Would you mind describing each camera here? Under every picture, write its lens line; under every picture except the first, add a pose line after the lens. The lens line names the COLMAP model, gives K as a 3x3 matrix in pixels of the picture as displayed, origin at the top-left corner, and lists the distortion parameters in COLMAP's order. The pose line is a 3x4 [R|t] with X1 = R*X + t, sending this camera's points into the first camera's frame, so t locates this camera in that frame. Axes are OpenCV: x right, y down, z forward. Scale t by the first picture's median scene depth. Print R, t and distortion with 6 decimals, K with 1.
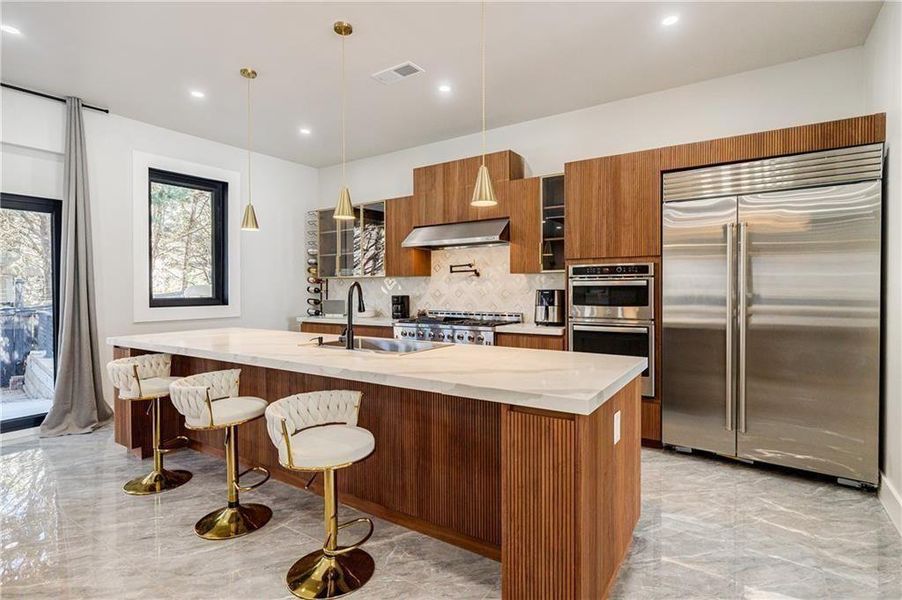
lens RADIAL K [[458.2, 0, 450.9], [0, 458.2, 297.8], [0, 0, 1]] dist [0.020955, 0.000199]
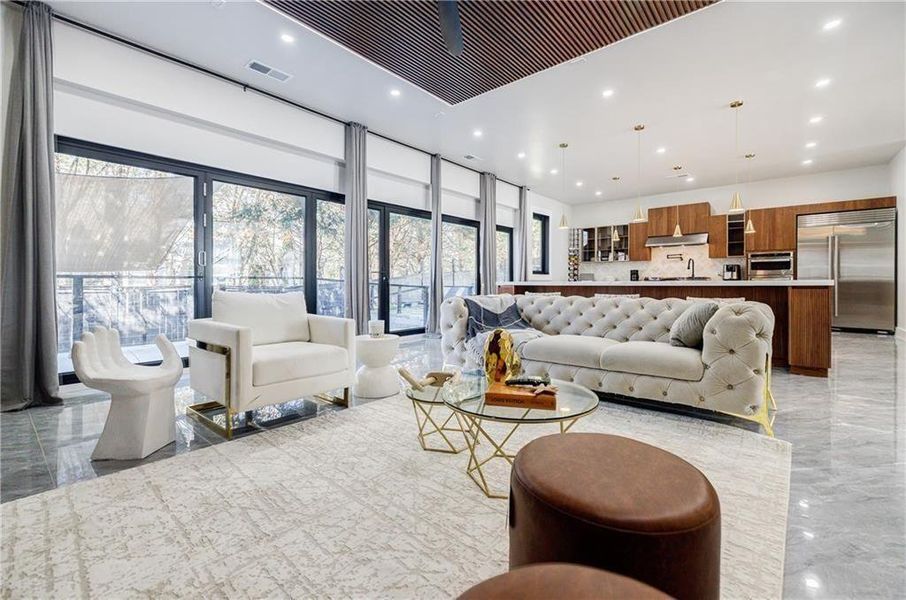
lens RADIAL K [[391.6, 0, 438.8], [0, 391.6, 285.3], [0, 0, 1]] dist [-0.000160, 0.000127]
pose [[0.991181, 0.009053, -0.132207, -1.068569], [-0.011544, 0.999770, -0.018092, 0.150611], [0.132013, 0.019459, 0.991057, -1.217394]]
